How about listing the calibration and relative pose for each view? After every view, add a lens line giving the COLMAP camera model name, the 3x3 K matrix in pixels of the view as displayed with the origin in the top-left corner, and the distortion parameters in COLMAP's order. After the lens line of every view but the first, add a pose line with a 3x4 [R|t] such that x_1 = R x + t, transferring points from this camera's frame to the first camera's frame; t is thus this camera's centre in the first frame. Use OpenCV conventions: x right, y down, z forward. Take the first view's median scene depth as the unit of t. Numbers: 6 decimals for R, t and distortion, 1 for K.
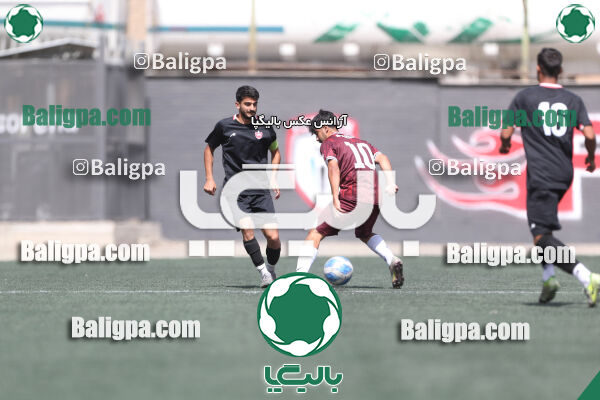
lens RADIAL K [[3173.9, 0, 302.0], [0, 3173.9, 198.4], [0, 0, 1]] dist [0.599775, 0.000000]
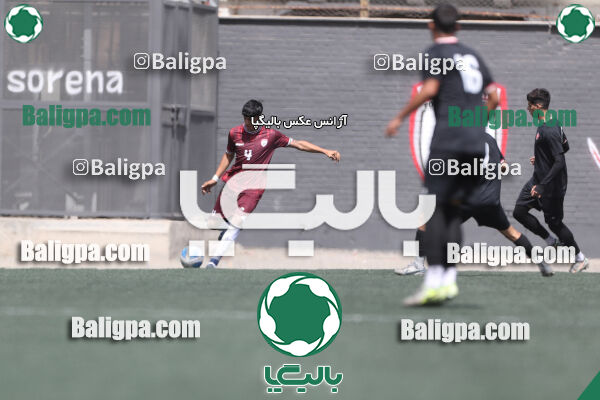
lens RADIAL K [[3199.3, 0, 300.2], [0, 3199.3, 200.2], [0, 0, 1]] dist [0.000766, 0.000000]
pose [[0.999860, 0.016690, 0.000699, -0.030439], [-0.016690, 0.999861, 0.000441, 0.002402], [-0.000692, -0.000452, 1.000000, 0.270394]]
